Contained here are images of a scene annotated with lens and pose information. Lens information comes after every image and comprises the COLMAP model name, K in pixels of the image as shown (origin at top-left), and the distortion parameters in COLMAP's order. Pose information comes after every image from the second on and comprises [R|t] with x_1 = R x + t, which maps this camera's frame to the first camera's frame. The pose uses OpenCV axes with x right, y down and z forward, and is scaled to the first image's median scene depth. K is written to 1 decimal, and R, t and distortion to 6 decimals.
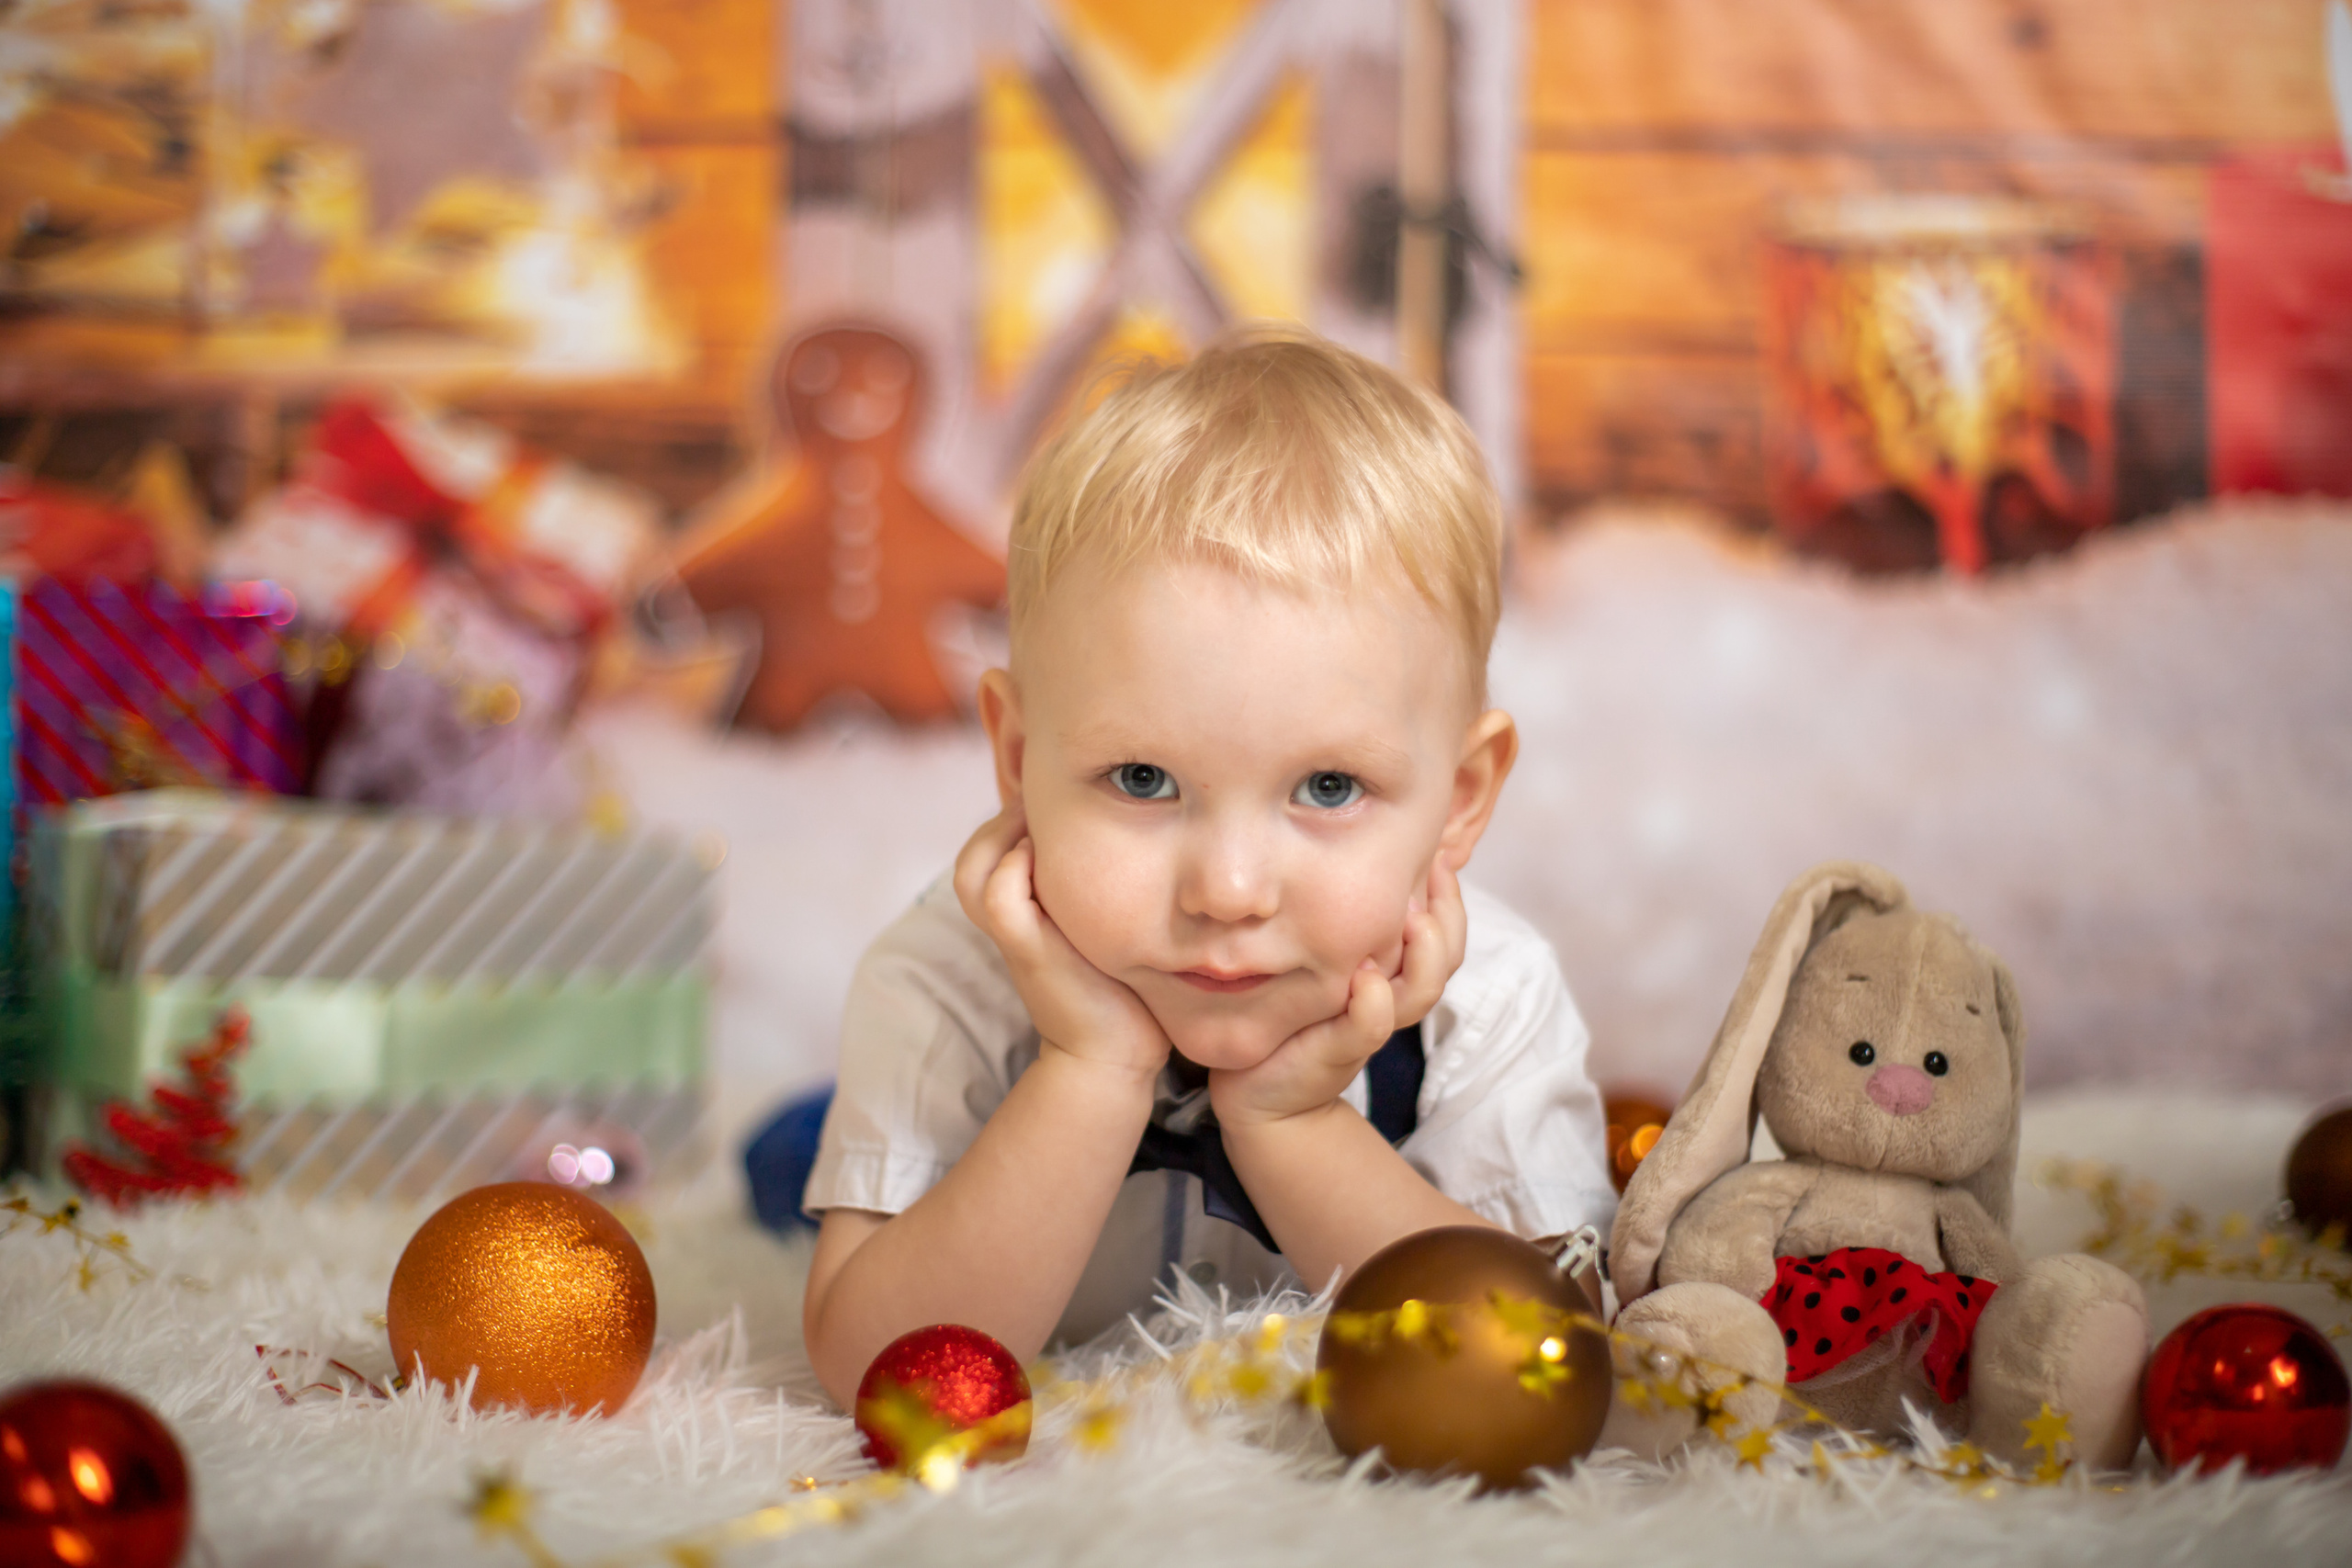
lens RADIAL K [[3485.5, 0, 1155.9], [0, 3485.5, 776.4], [0, 0, 1]] dist [-0.107398, 0.000000]
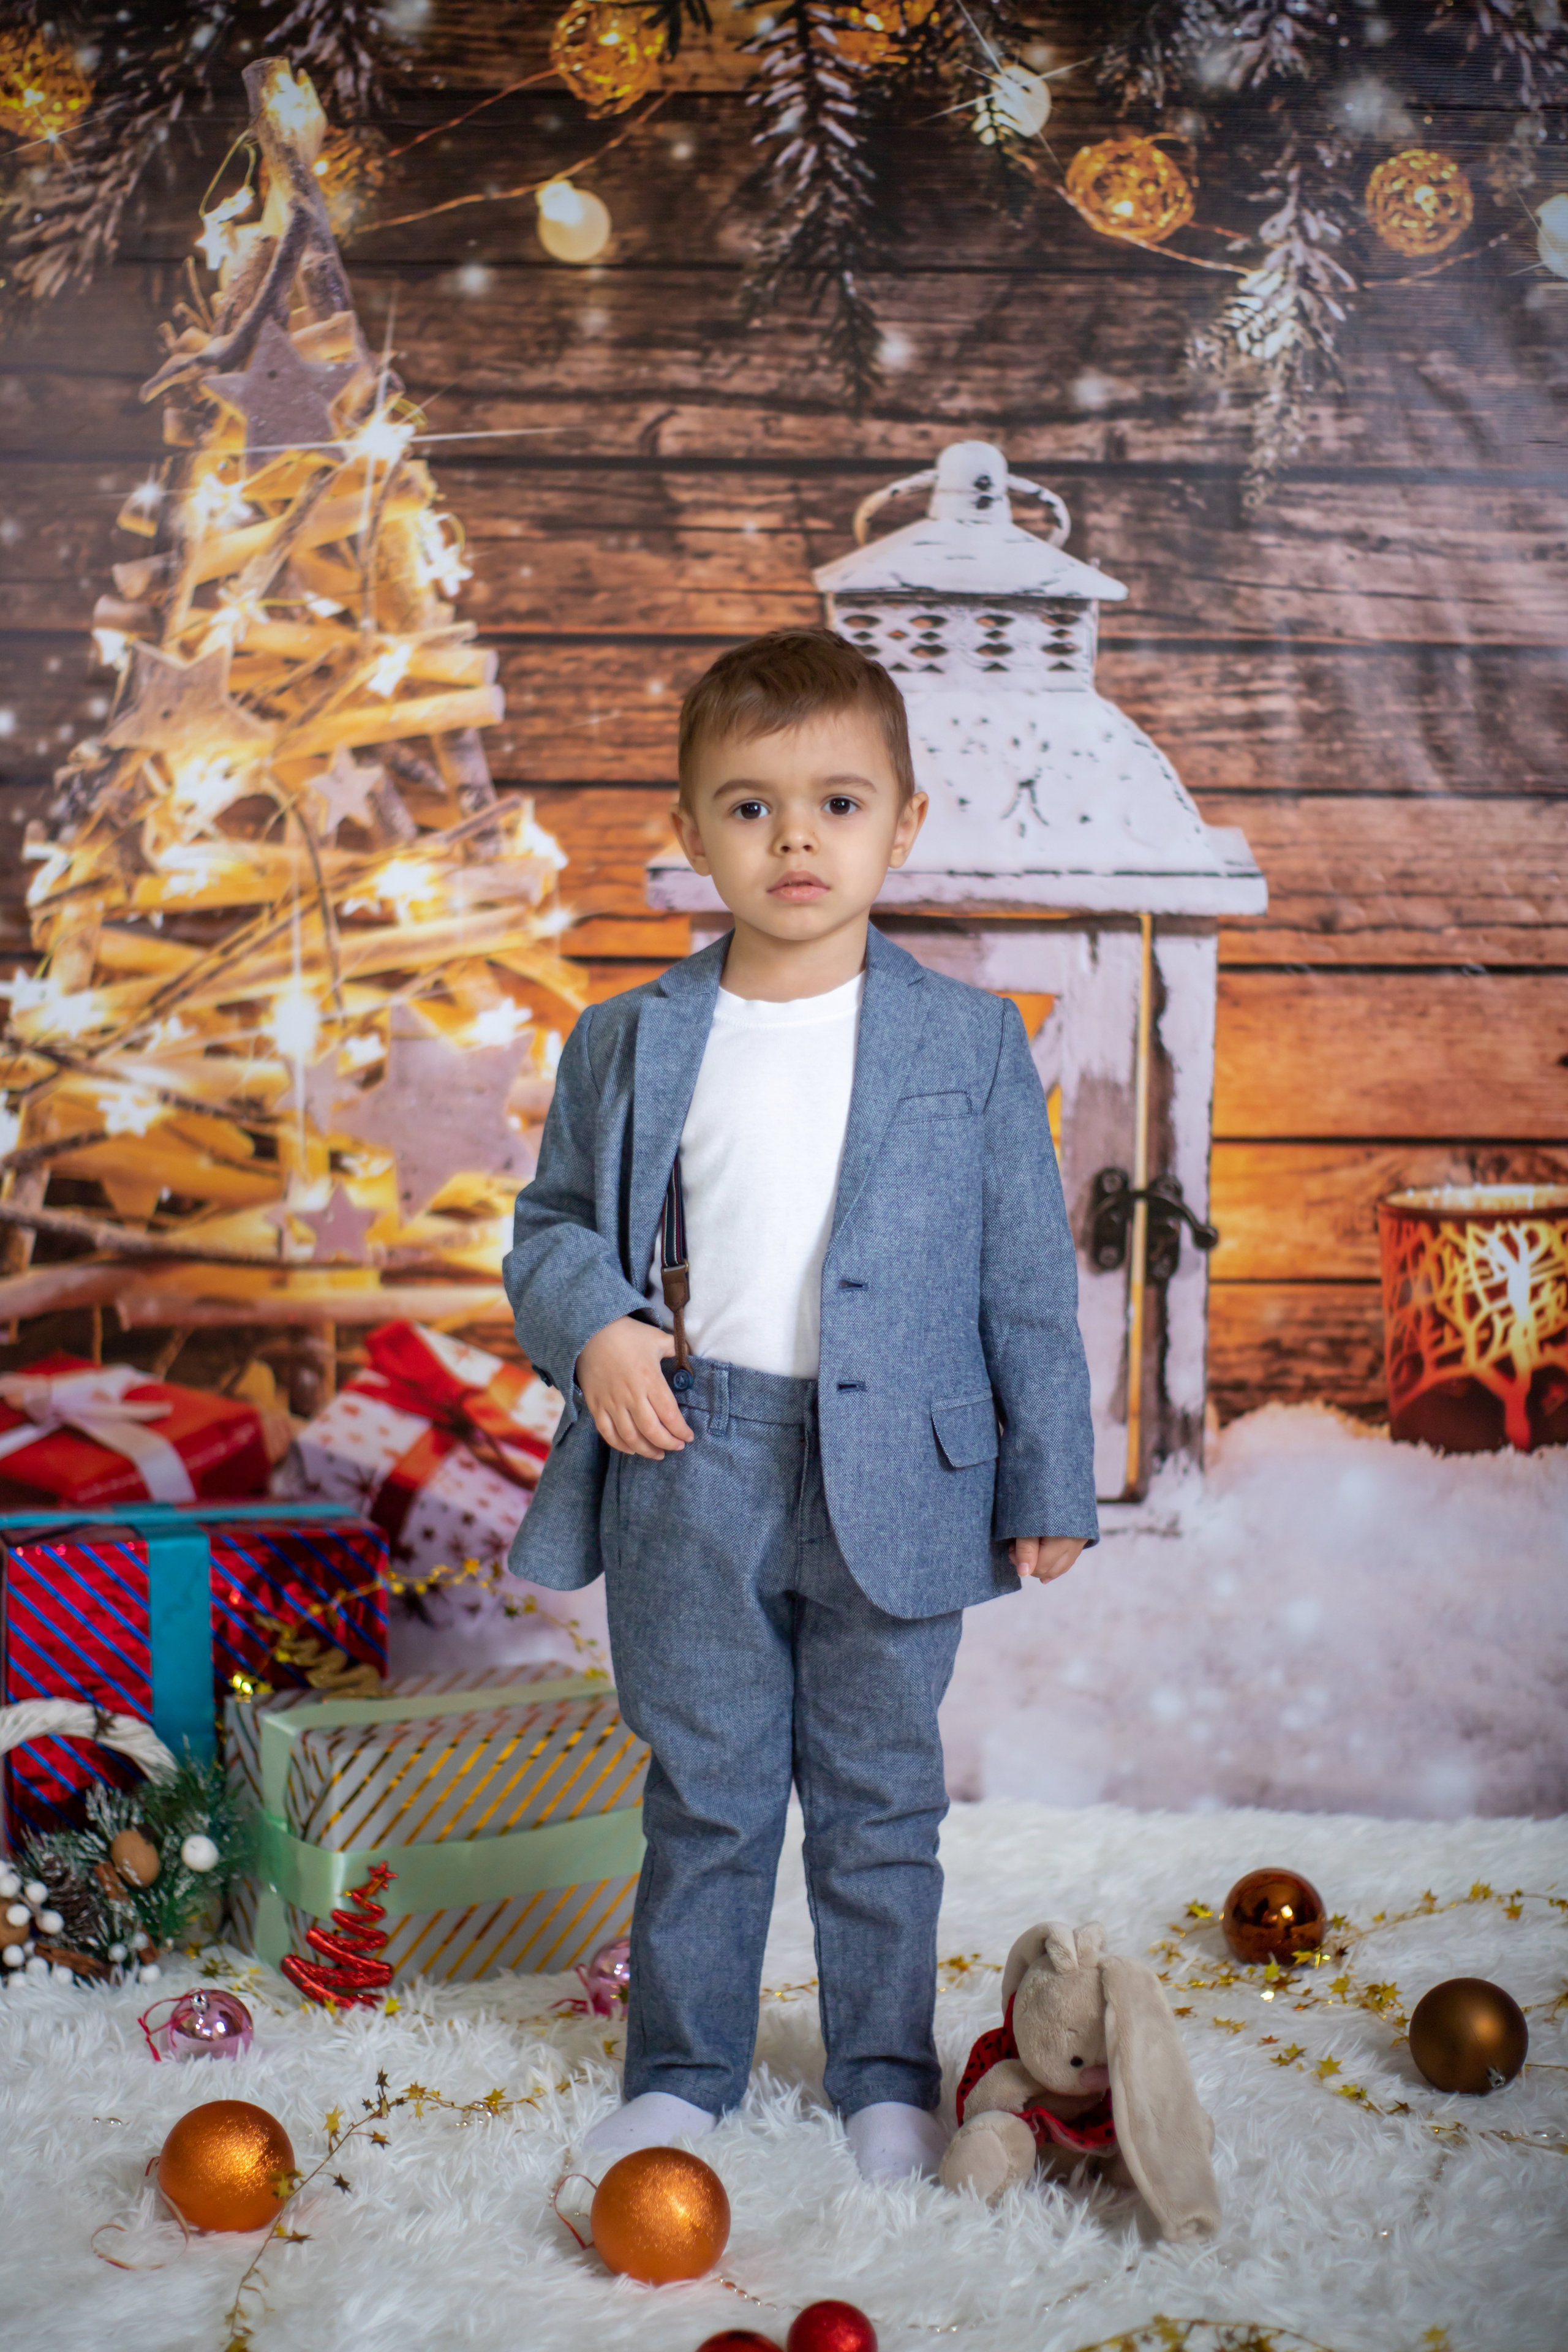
lens RADIAL K [[3485.8, 0, 740.9], [0, 3485.8, 1165.4], [0, 0, 1]] dist [-0.107398, 0.000000]
pose [[0.999343, 0.002129, -0.036190, -0.035507], [0.001770, 0.994217, 0.107372, -0.328644], [0.036210, -0.107365, 0.993560, -0.422399]]
